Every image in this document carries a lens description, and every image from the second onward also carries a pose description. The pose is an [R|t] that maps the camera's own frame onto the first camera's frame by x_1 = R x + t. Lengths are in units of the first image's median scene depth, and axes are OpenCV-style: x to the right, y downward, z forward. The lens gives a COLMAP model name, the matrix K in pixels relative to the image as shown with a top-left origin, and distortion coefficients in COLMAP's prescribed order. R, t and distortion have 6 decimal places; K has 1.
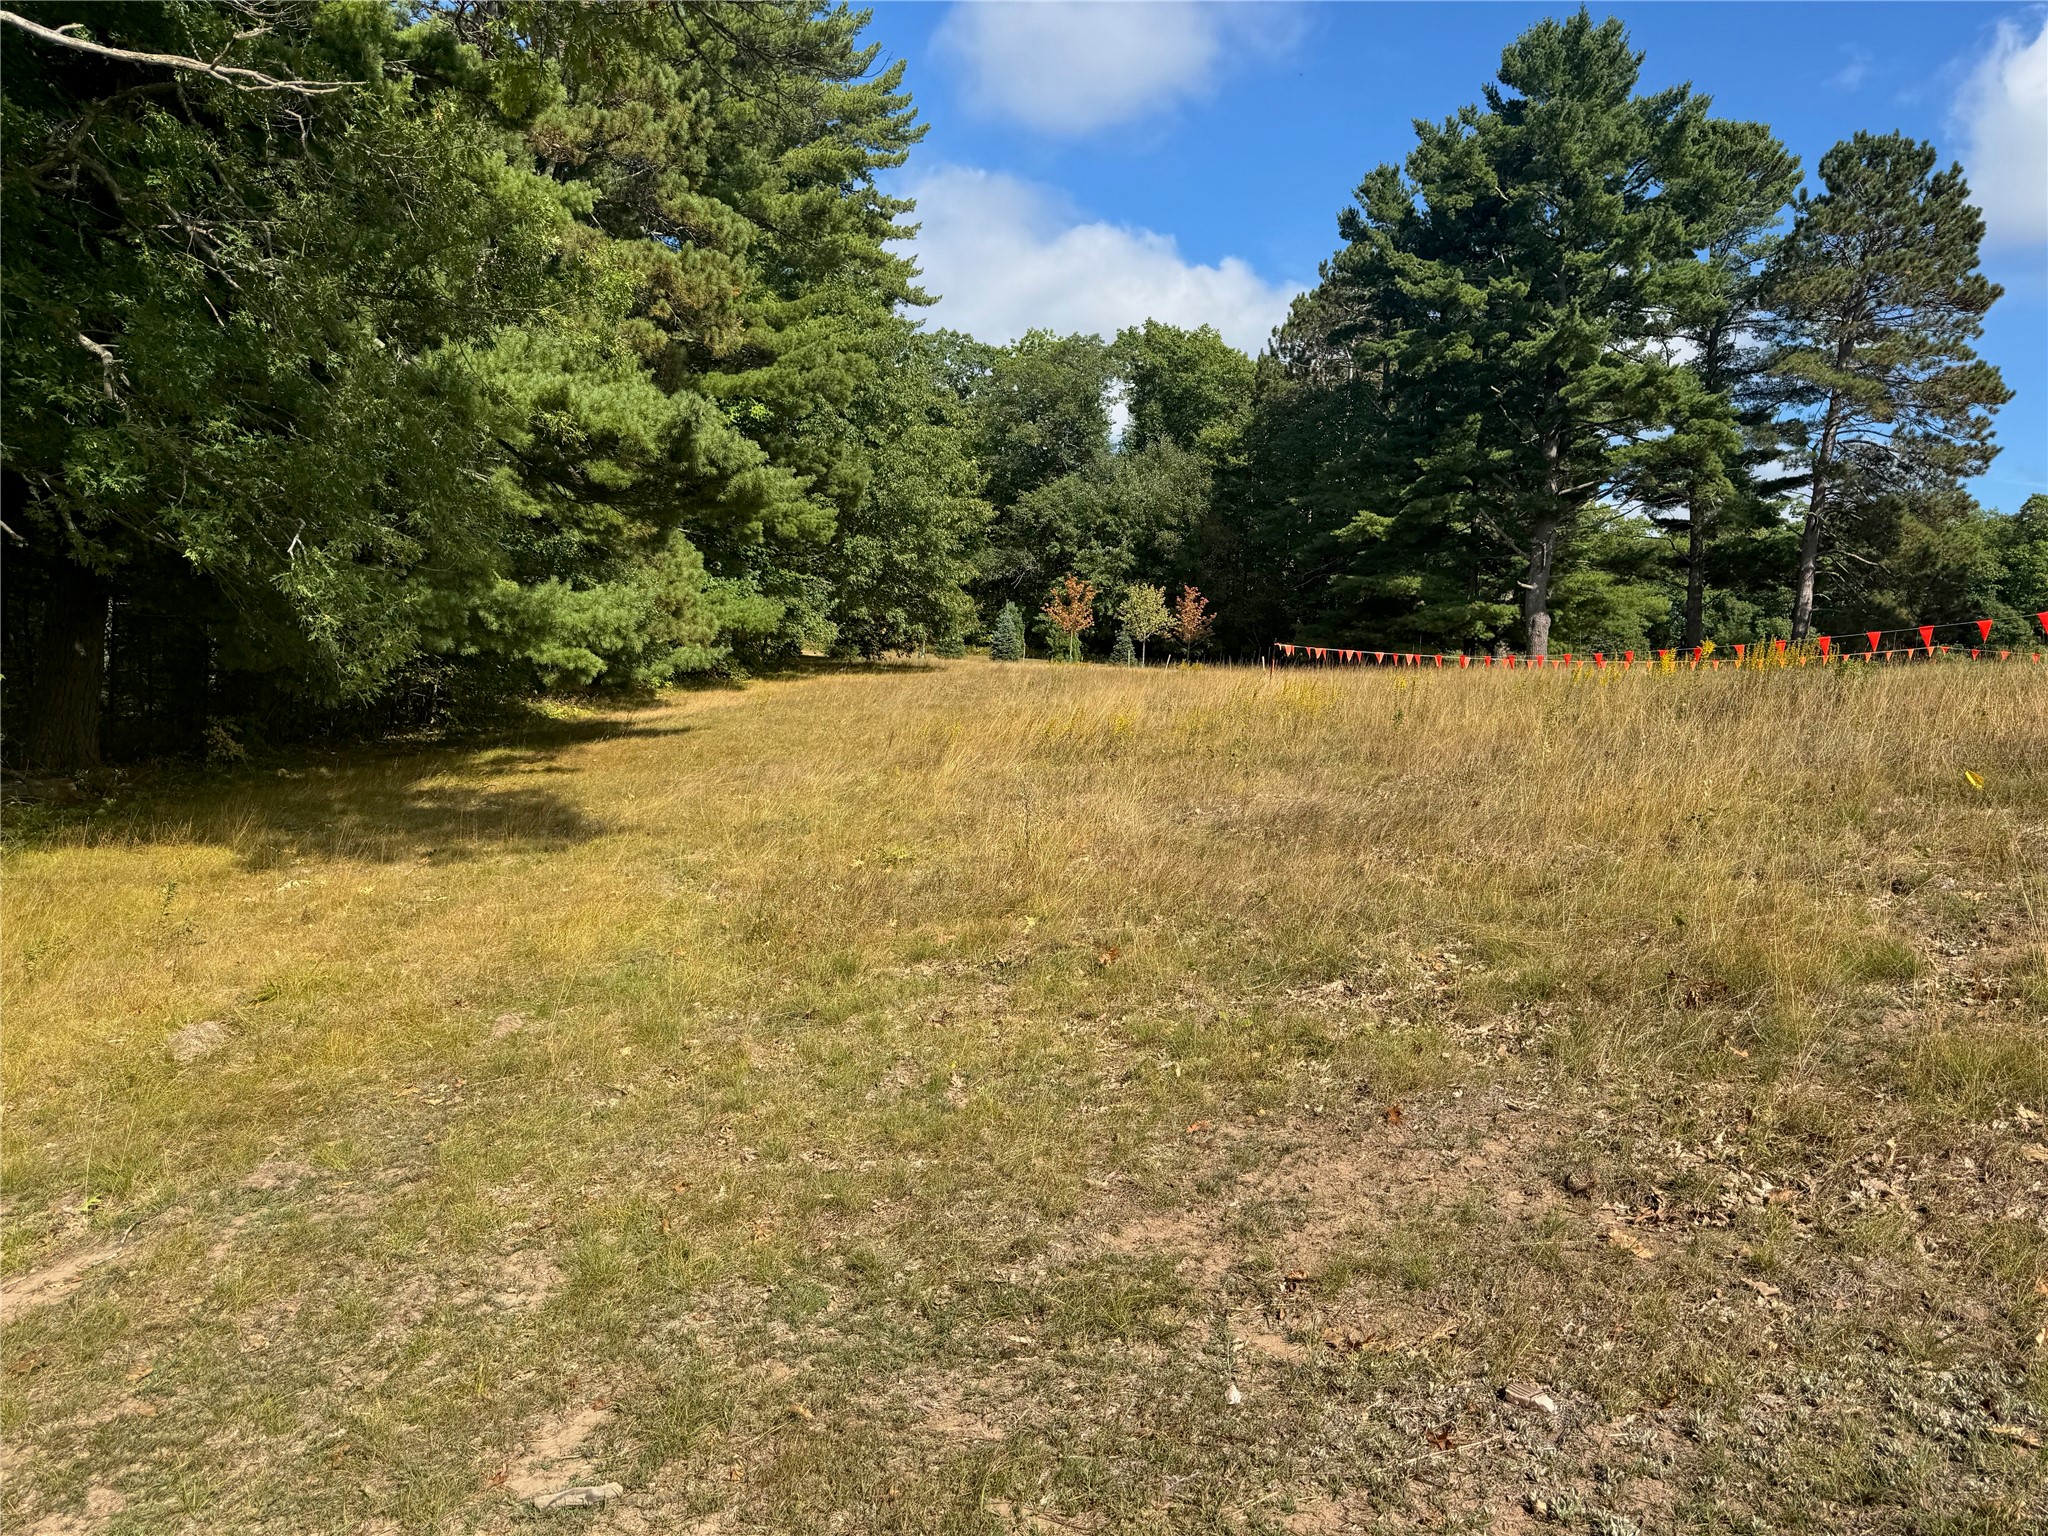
lens RADIAL K [[1437.1, 0, 1032.1], [0, 1437.1, 754.2], [0, 0, 1]] dist [0.062666, -0.070243]
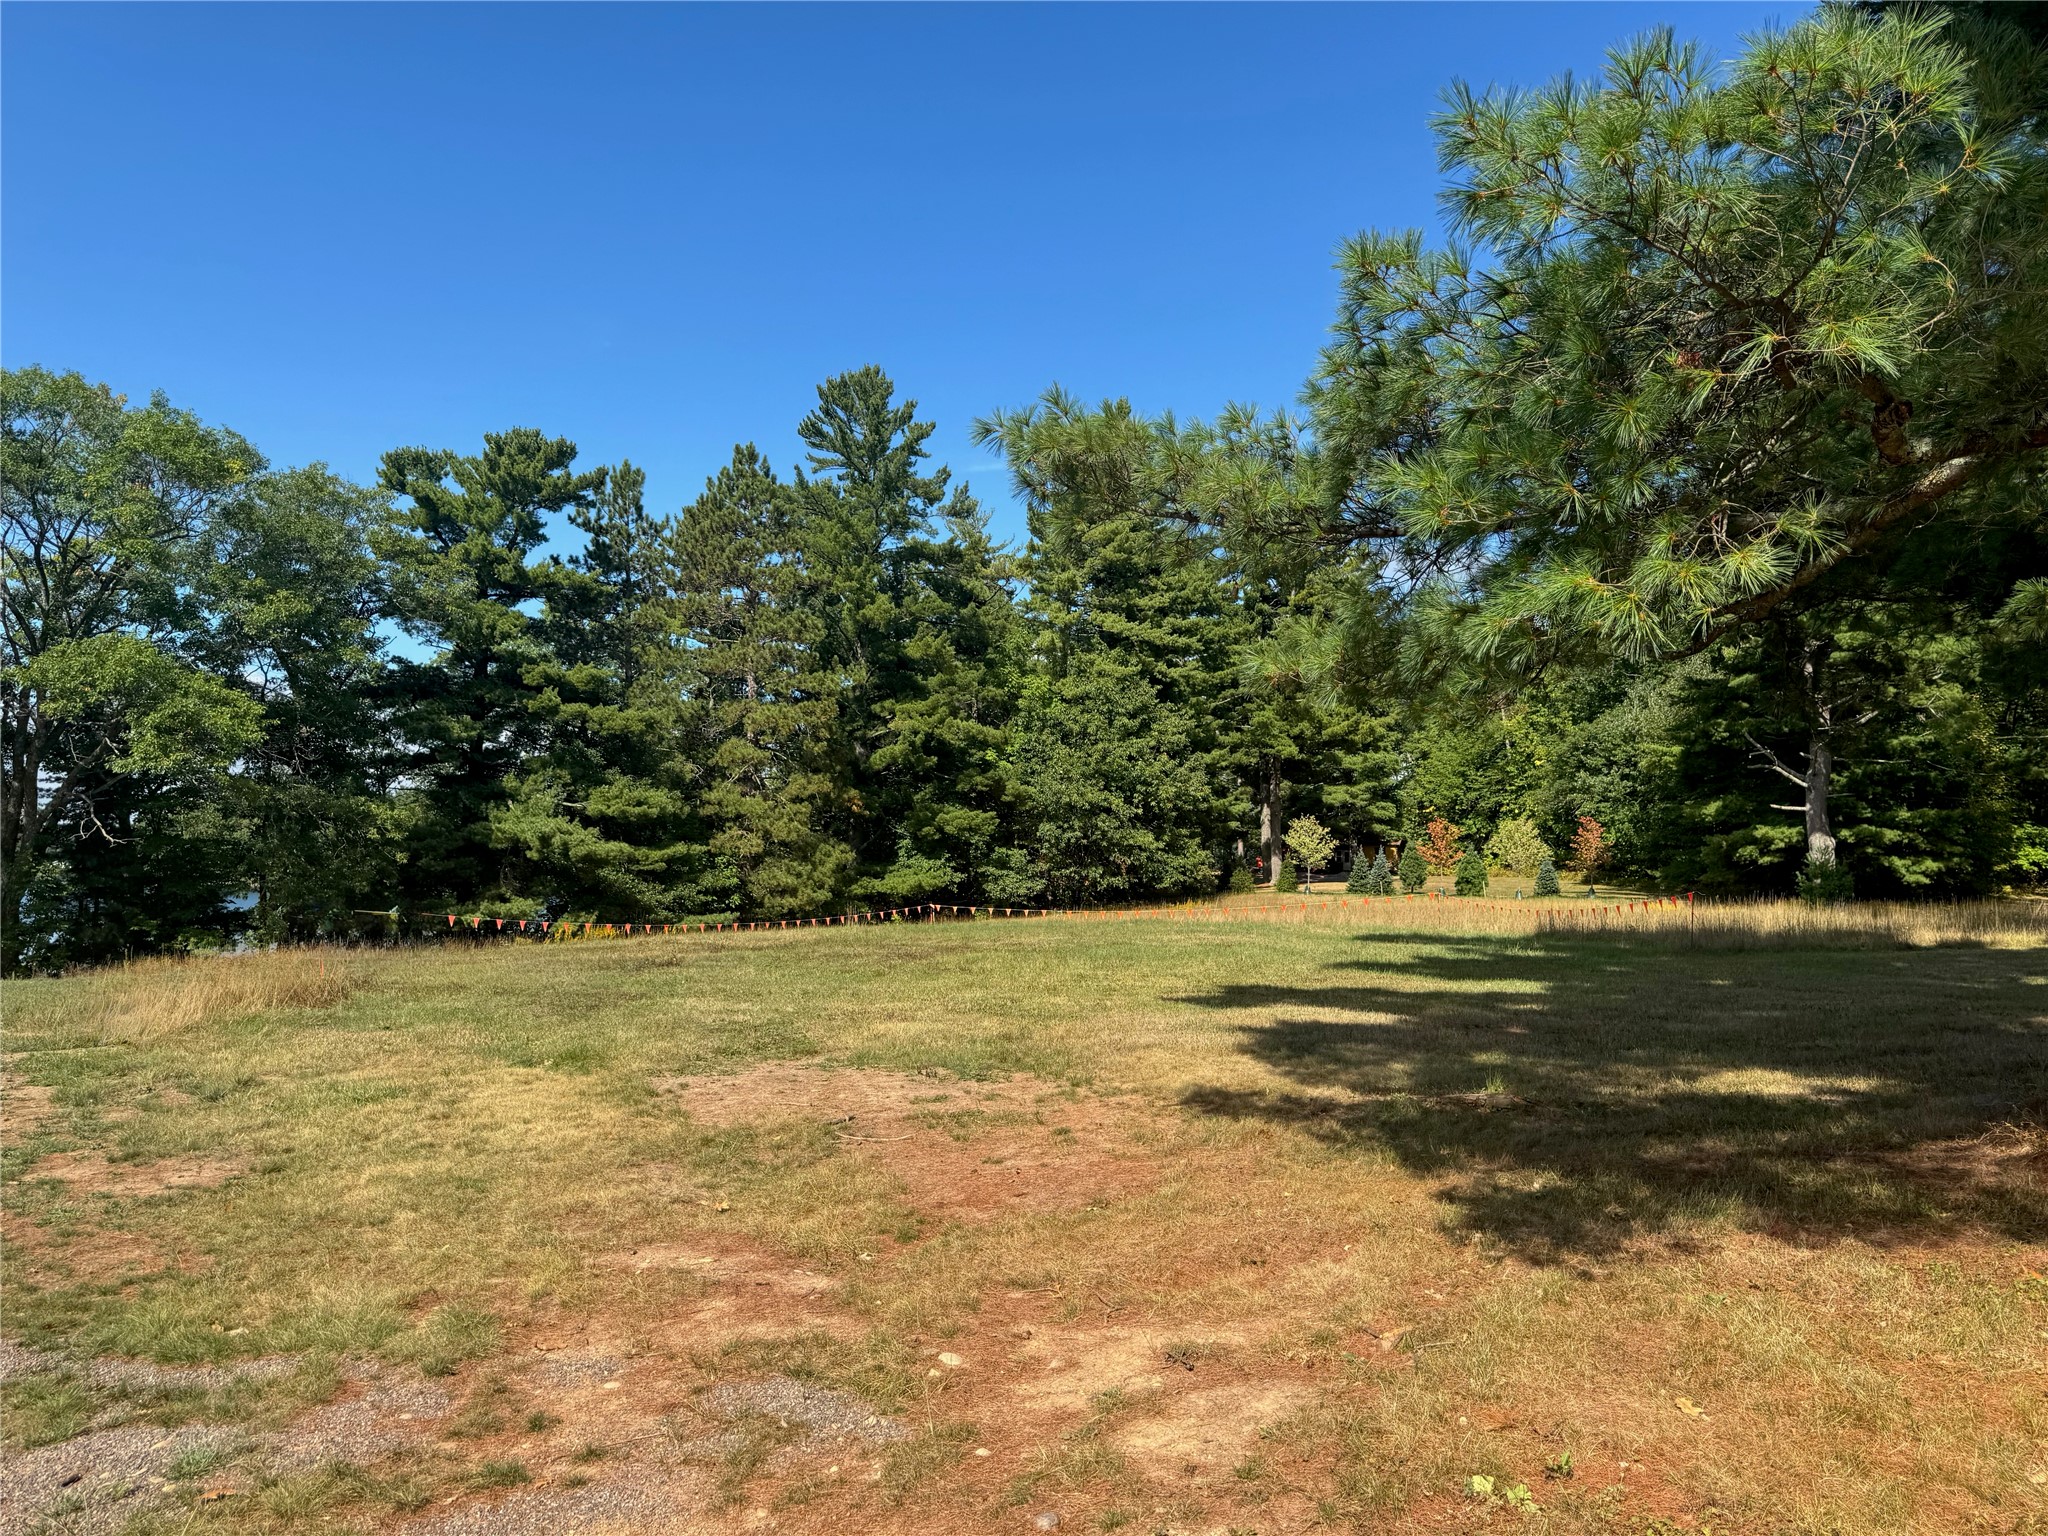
lens RADIAL K [[1437.1, 0, 1042.4], [0, 1437.1, 778.7], [0, 0, 1]] dist [0.062666, -0.070243]
pose [[0.680904, -0.079009, -0.728098, 0.697097], [-0.013905, 0.992590, -0.120714, -0.011558], [0.732241, 0.092319, 0.674760, -0.018980]]
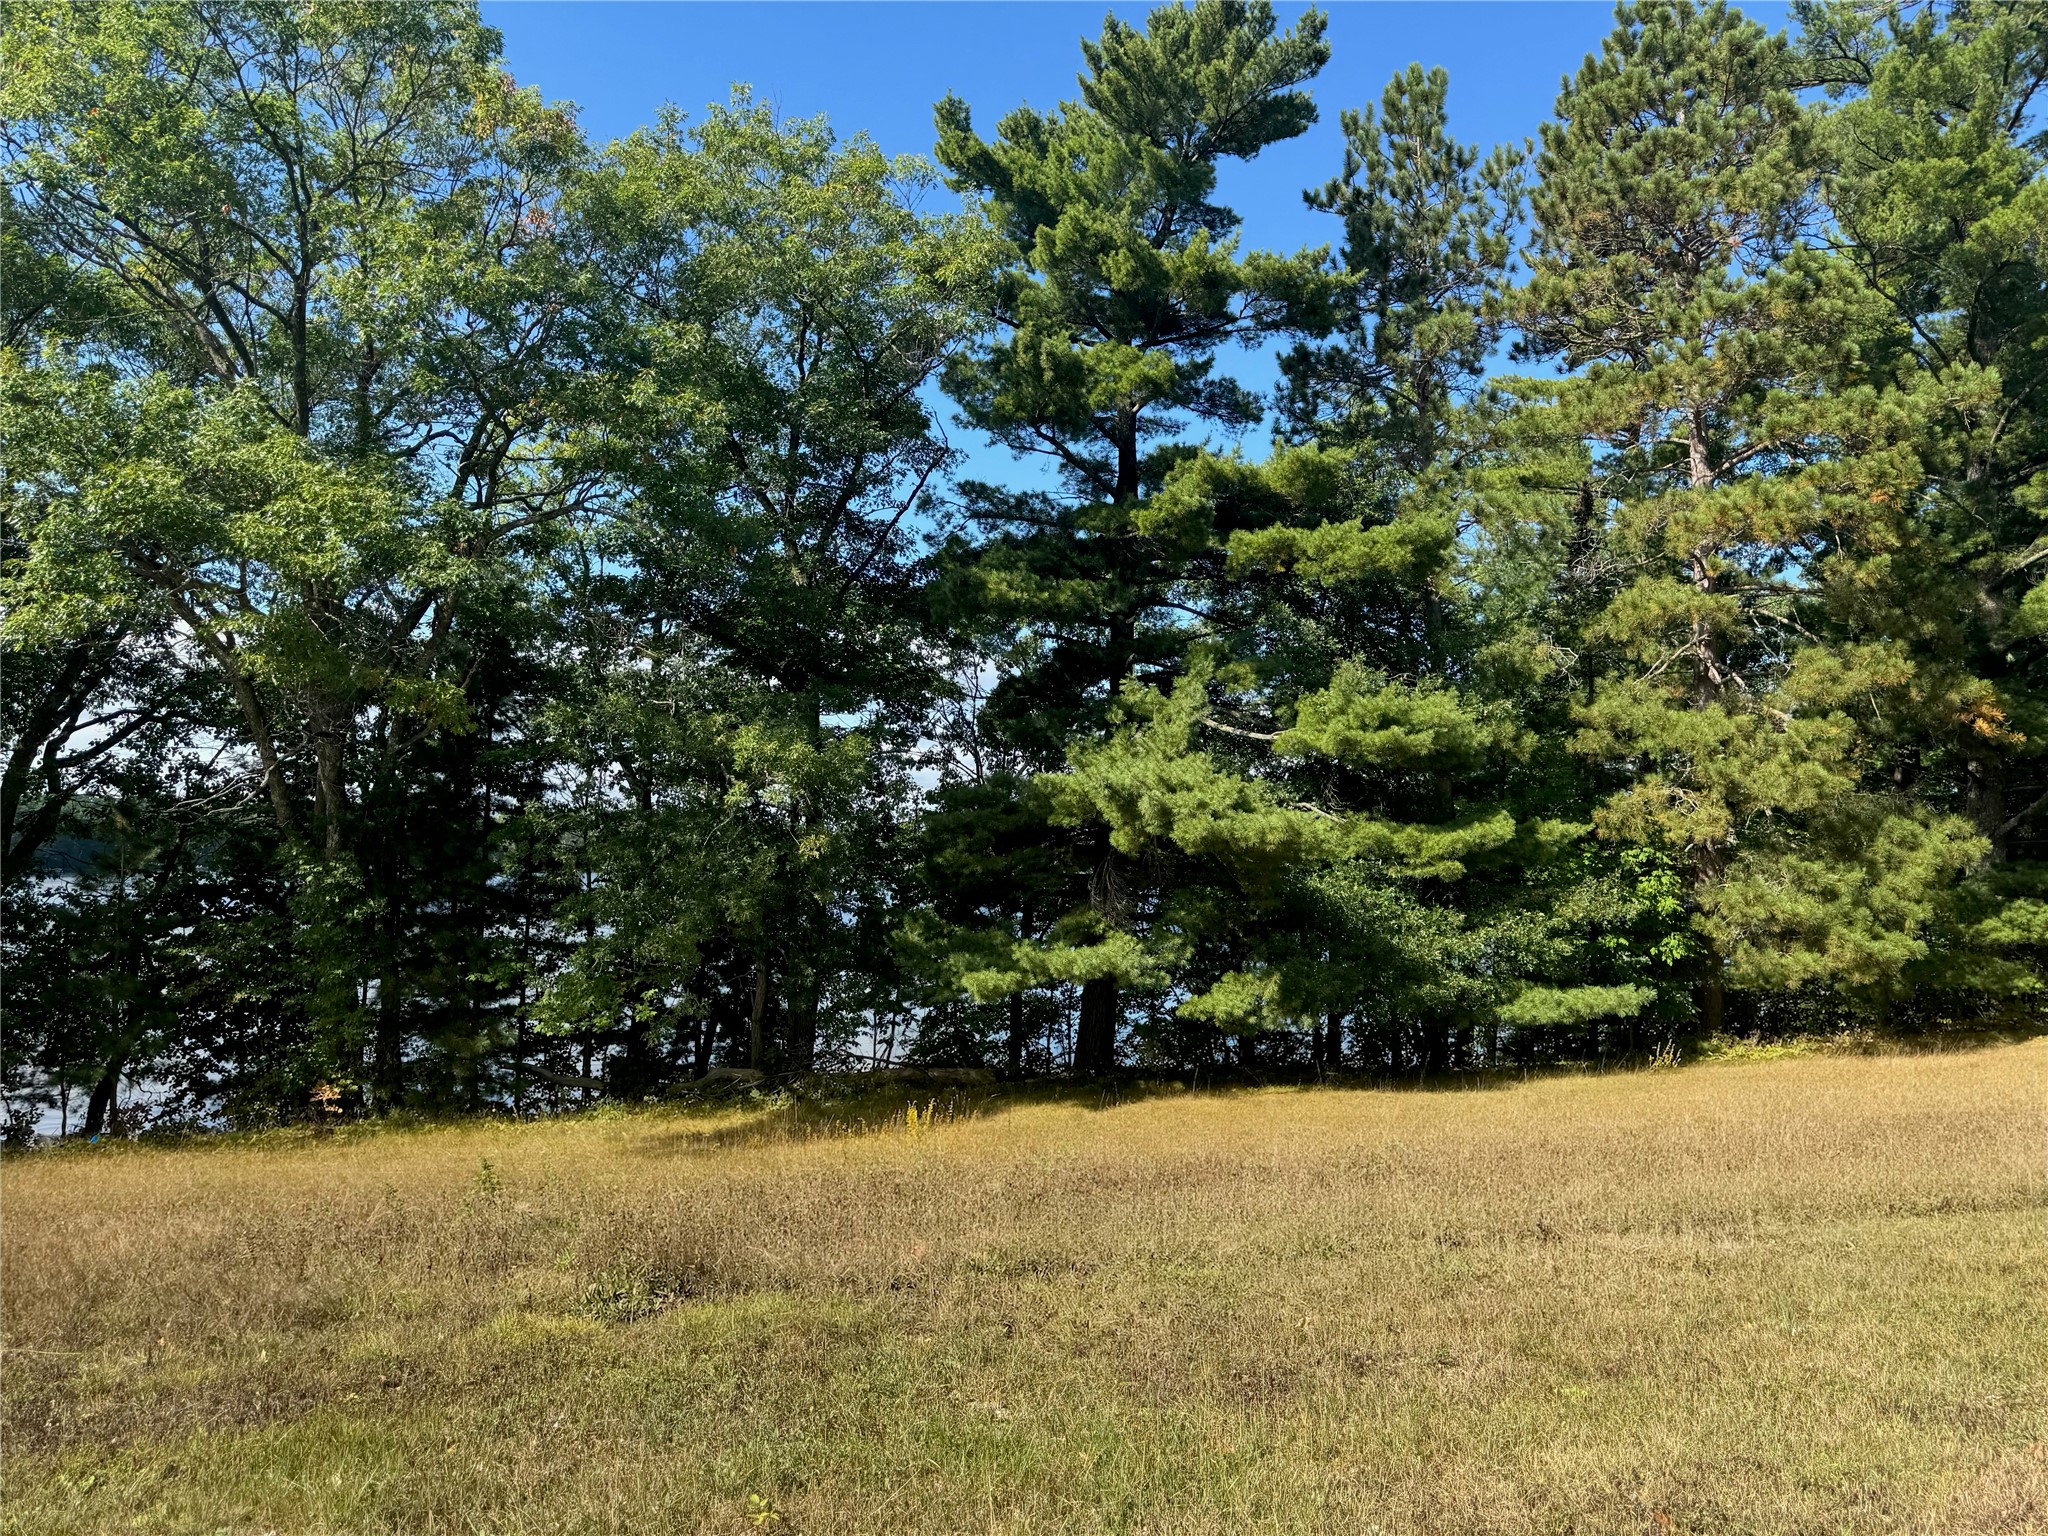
lens RADIAL K [[1437.1, 0, 1024.2], [0, 1437.1, 759.8], [0, 0, 1]] dist [0.062666, -0.070243]
pose [[0.047031, -0.107619, -0.993079, 0.260114], [-0.052219, 0.992555, -0.110035, -0.043096], [0.997528, 0.057033, 0.041061, 0.284892]]
